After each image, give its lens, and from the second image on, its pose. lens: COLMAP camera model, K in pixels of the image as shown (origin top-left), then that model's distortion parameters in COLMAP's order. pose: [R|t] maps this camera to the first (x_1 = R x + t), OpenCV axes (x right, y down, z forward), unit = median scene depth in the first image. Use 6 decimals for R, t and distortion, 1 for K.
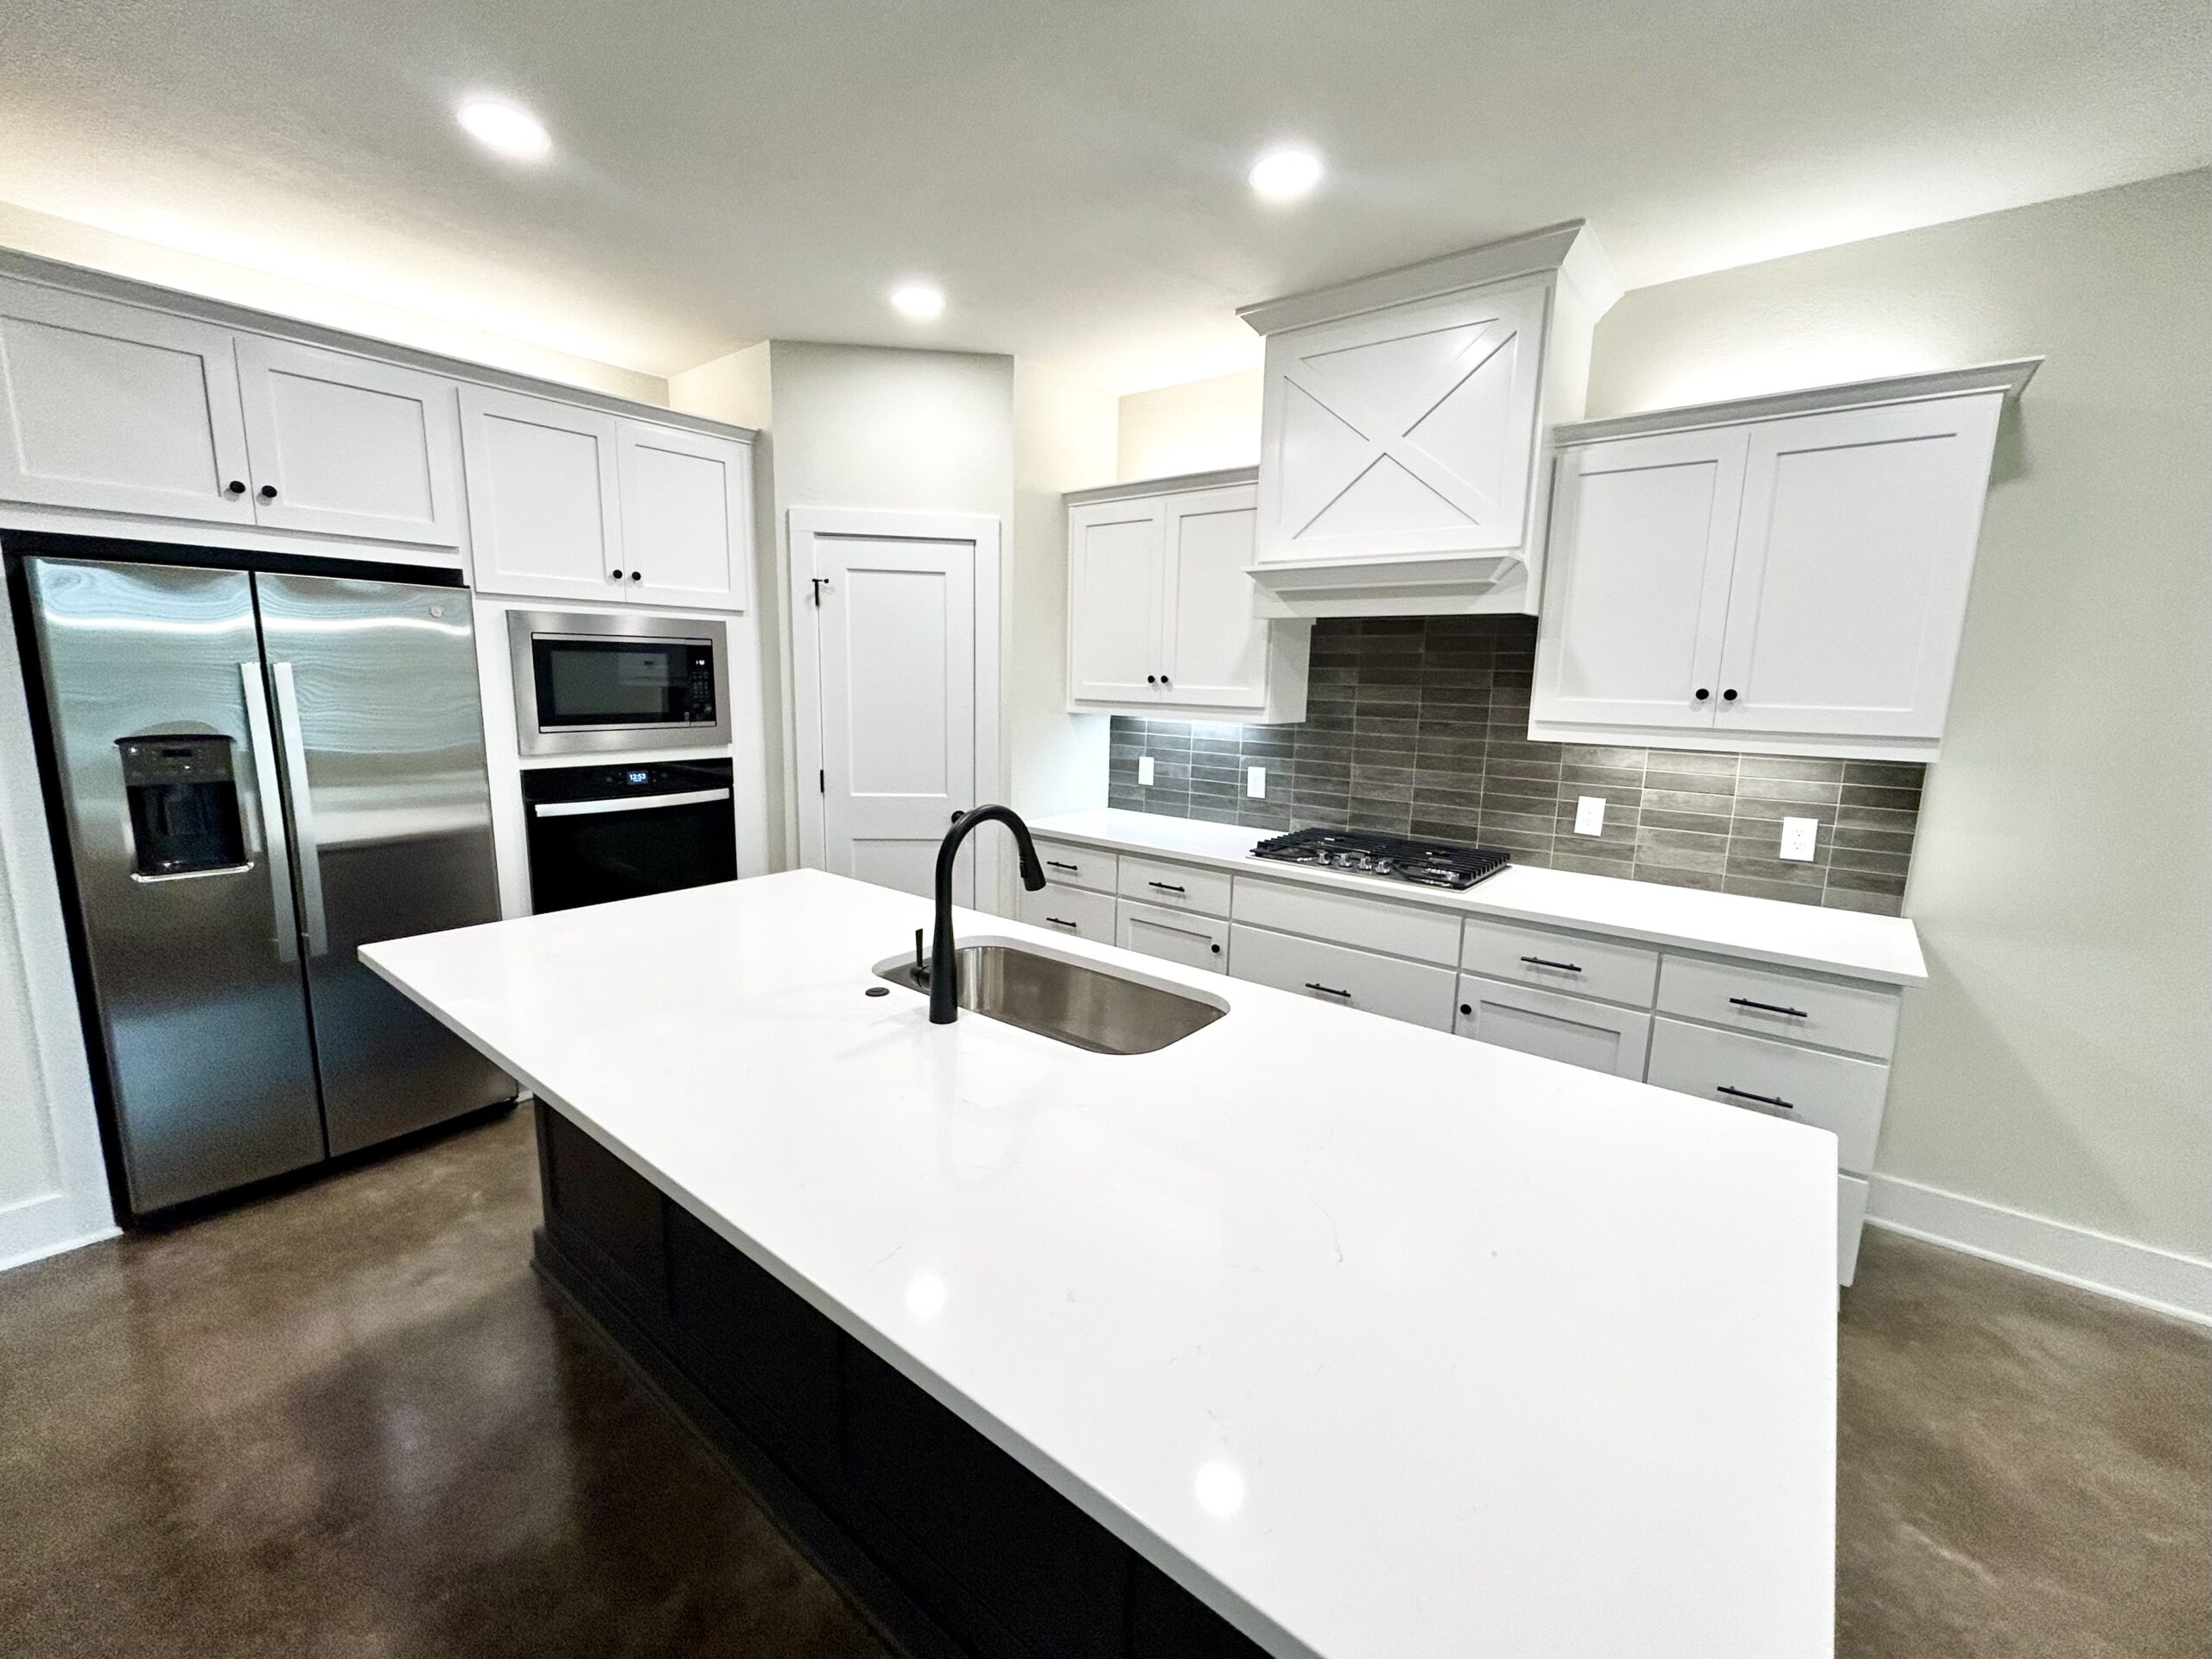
lens RADIAL K [[917.9, 0, 1104.9], [0, 917.9, 827.3], [0, 0, 1]] dist [-0.001869, 0.001656]
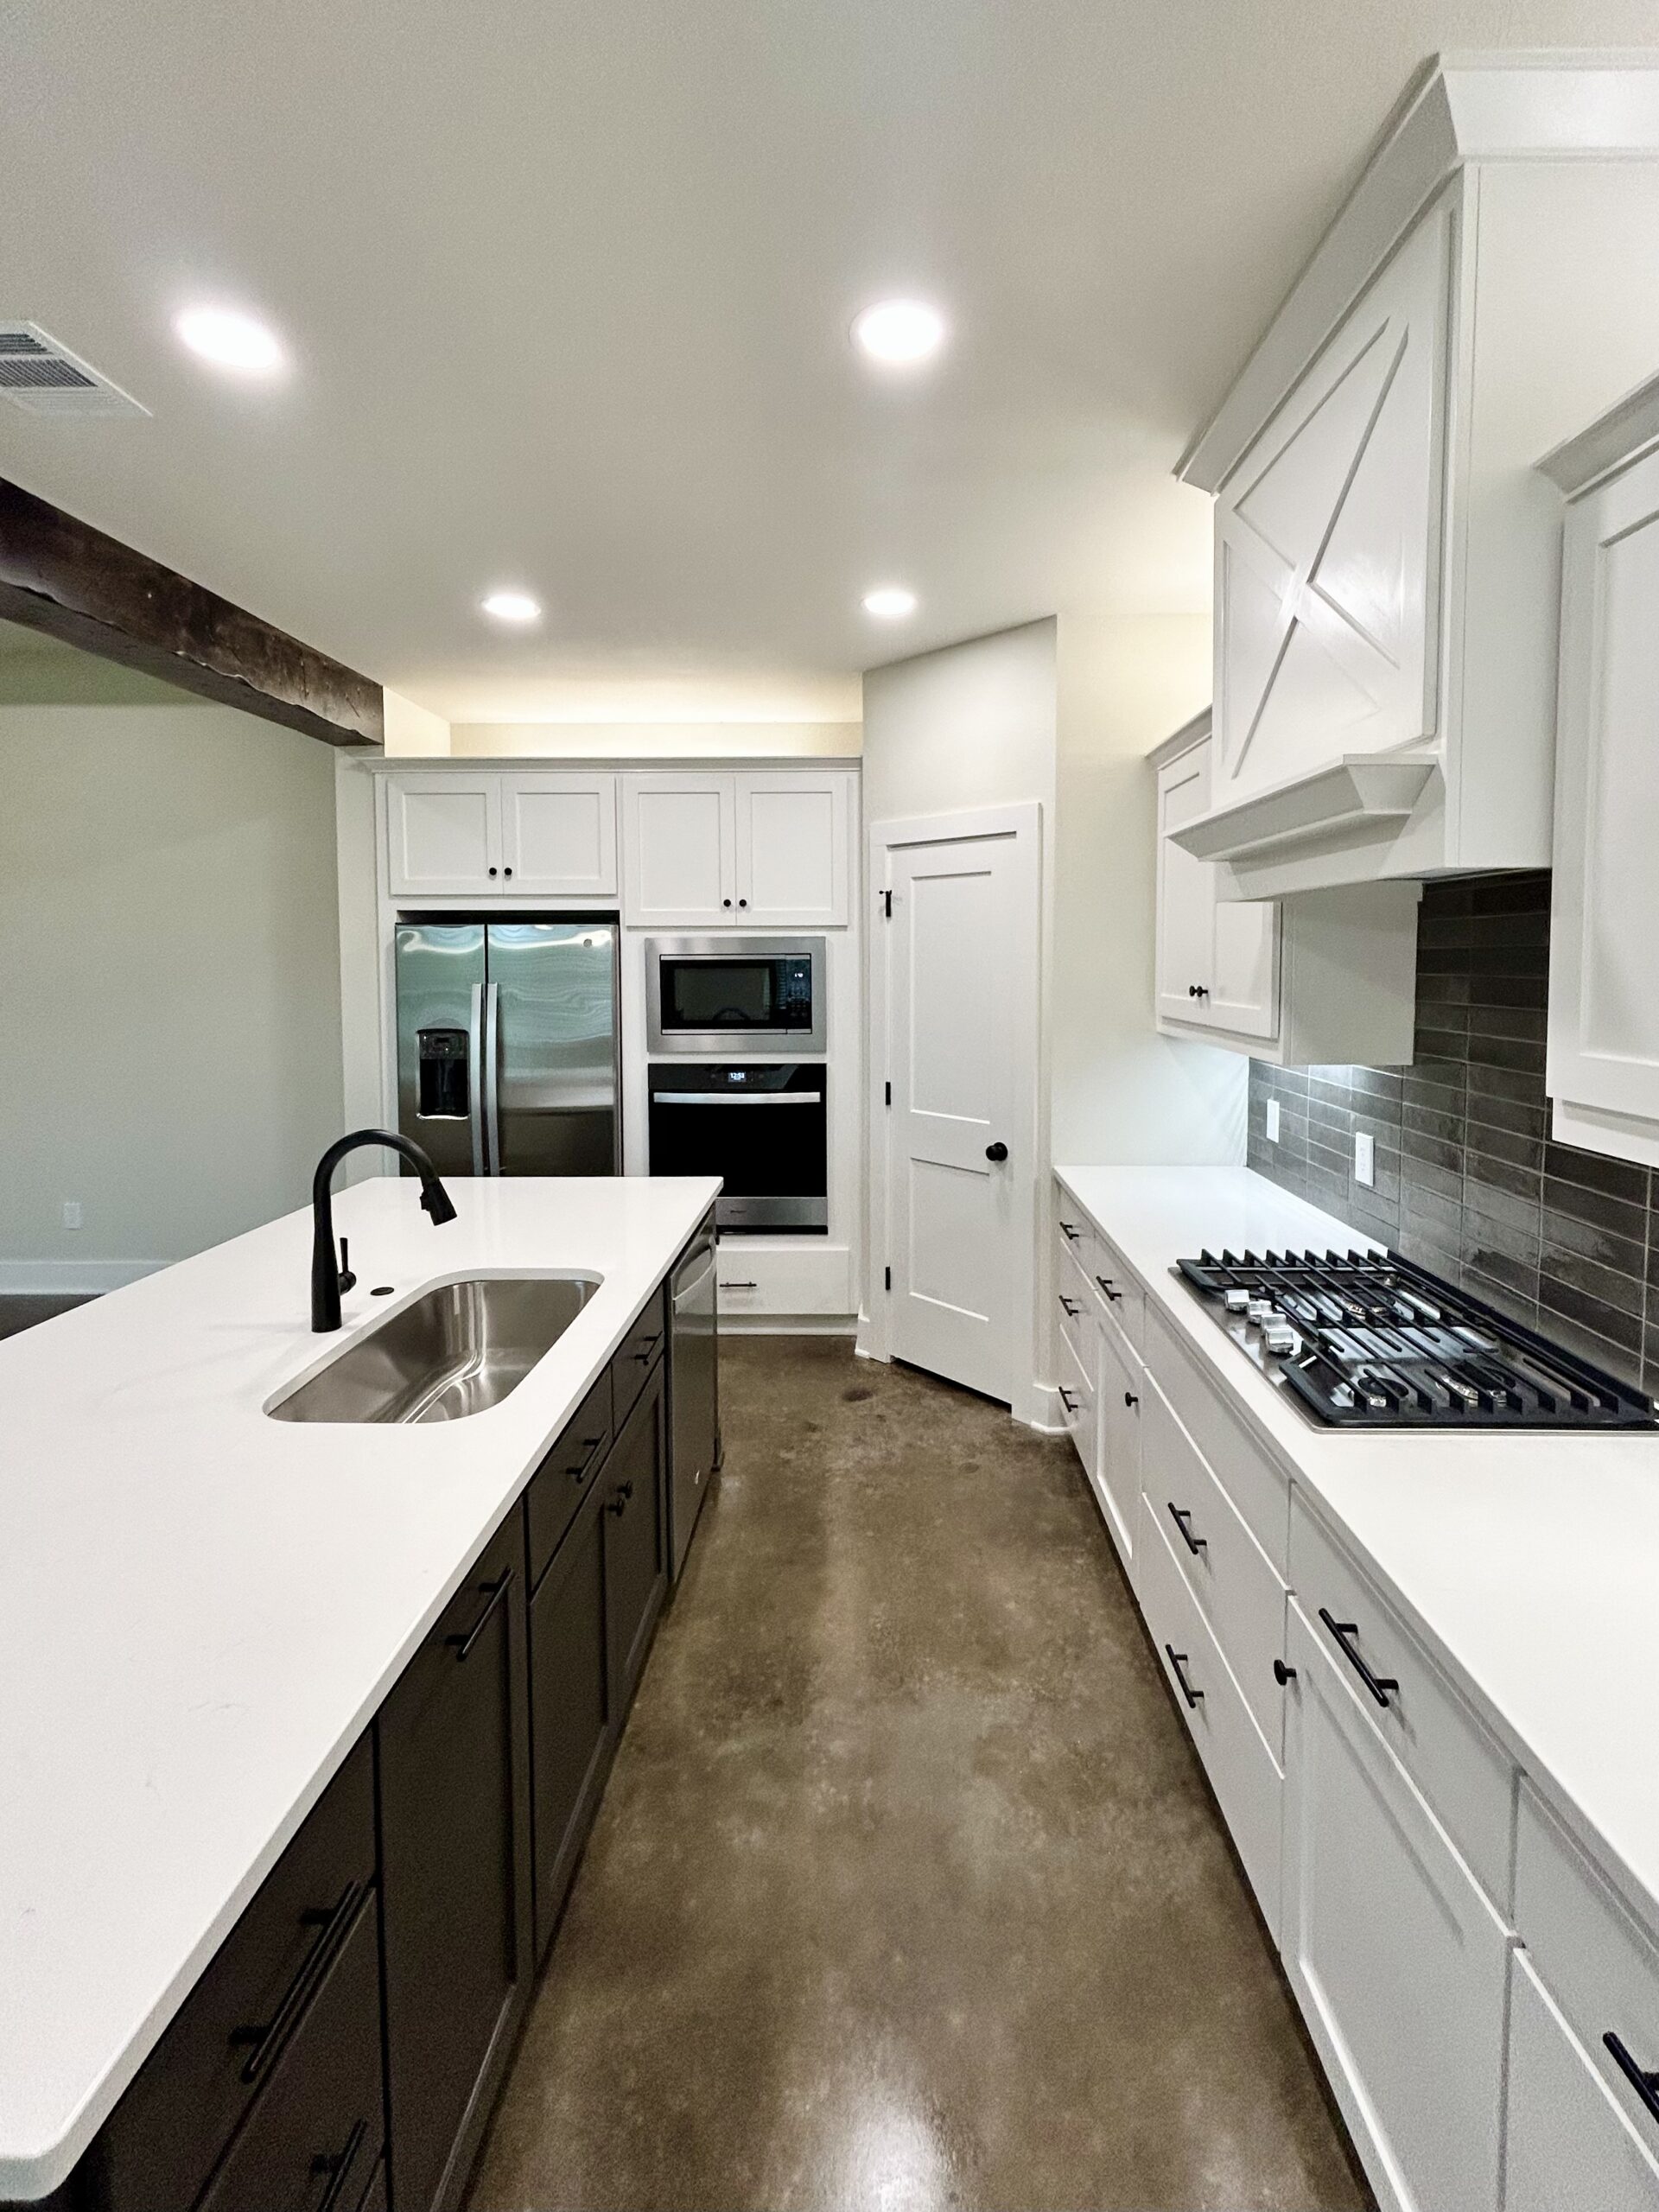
lens RADIAL K [[971.3, 0, 867.2], [0, 971.3, 1011.7], [0, 0, 1]] dist [-0.005191, 0.000746]
pose [[0.611138, 0.021964, -0.791219, 0.534190], [-0.114517, 0.991551, -0.060928, -0.077691], [0.783196, 0.127844, 0.608490, 0.378468]]
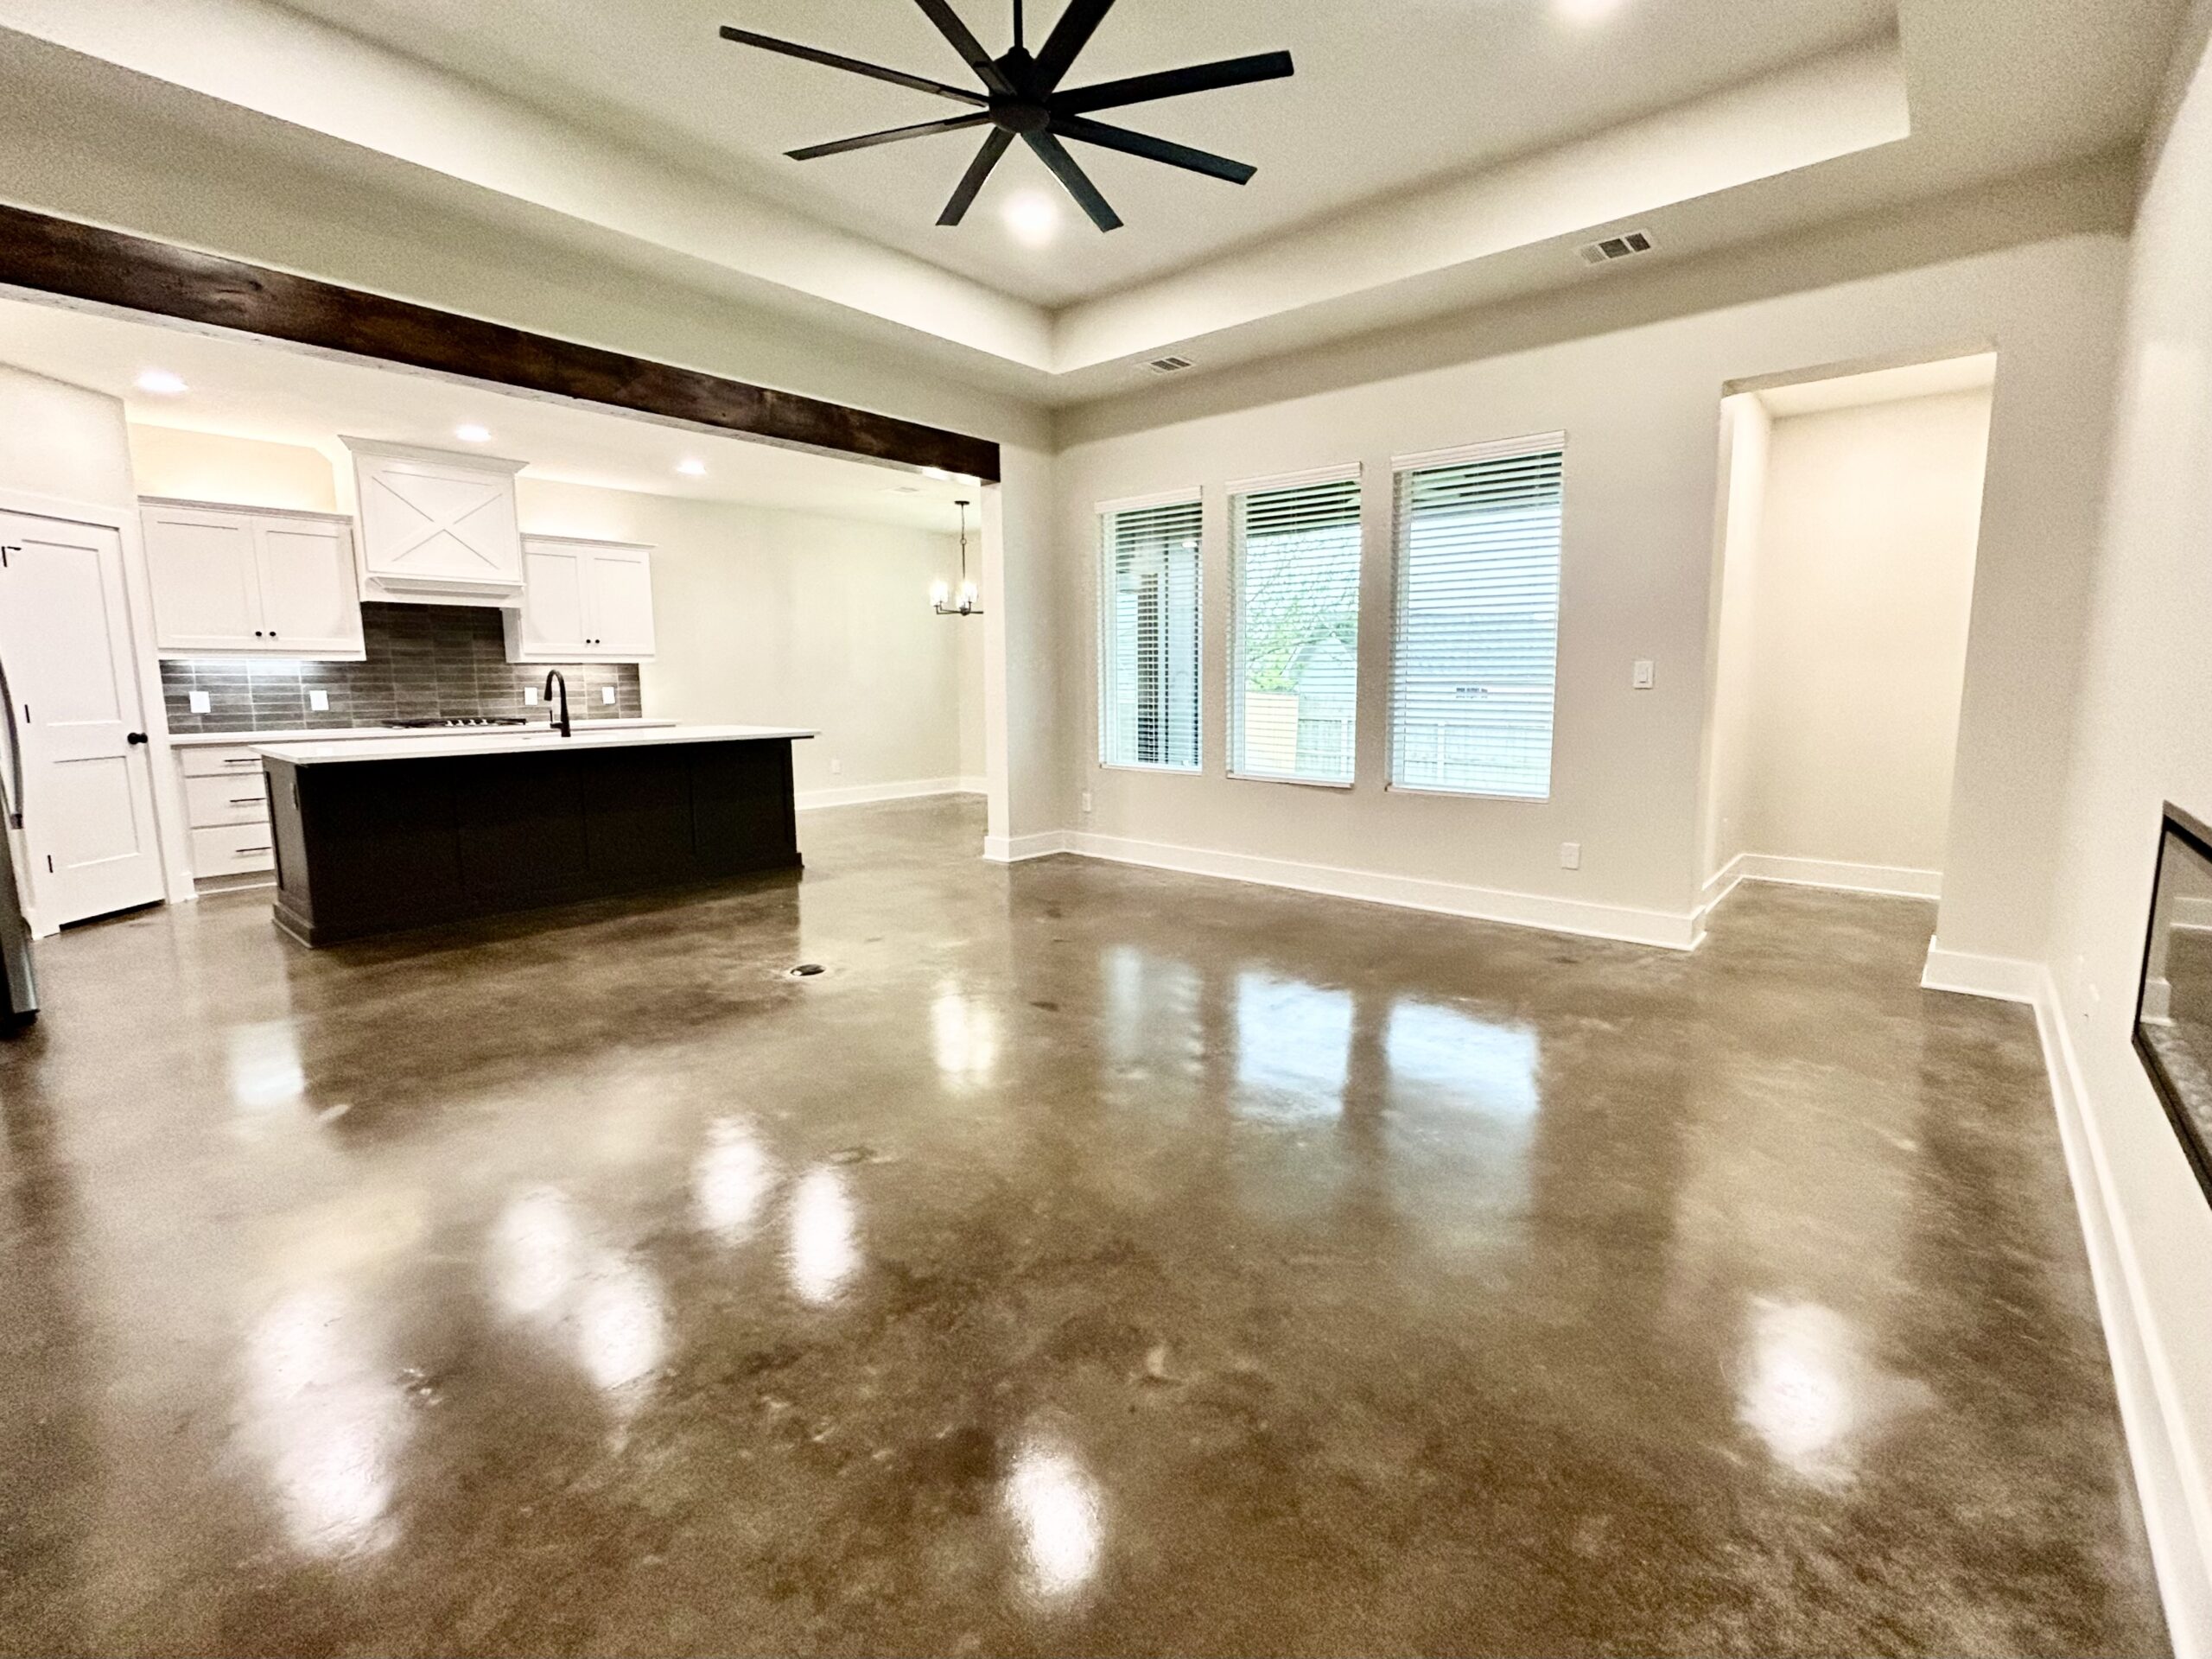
lens RADIAL K [[917.9, 0, 1119.7], [0, 917.9, 809.1], [0, 0, 1]] dist [-0.001869, 0.001656]
pose [[0.033919, -0.168502, 0.985118, -1.587756], [0.168482, 0.972542, 0.160550, 0.130022], [-0.985121, 0.160529, 0.061377, -0.510245]]
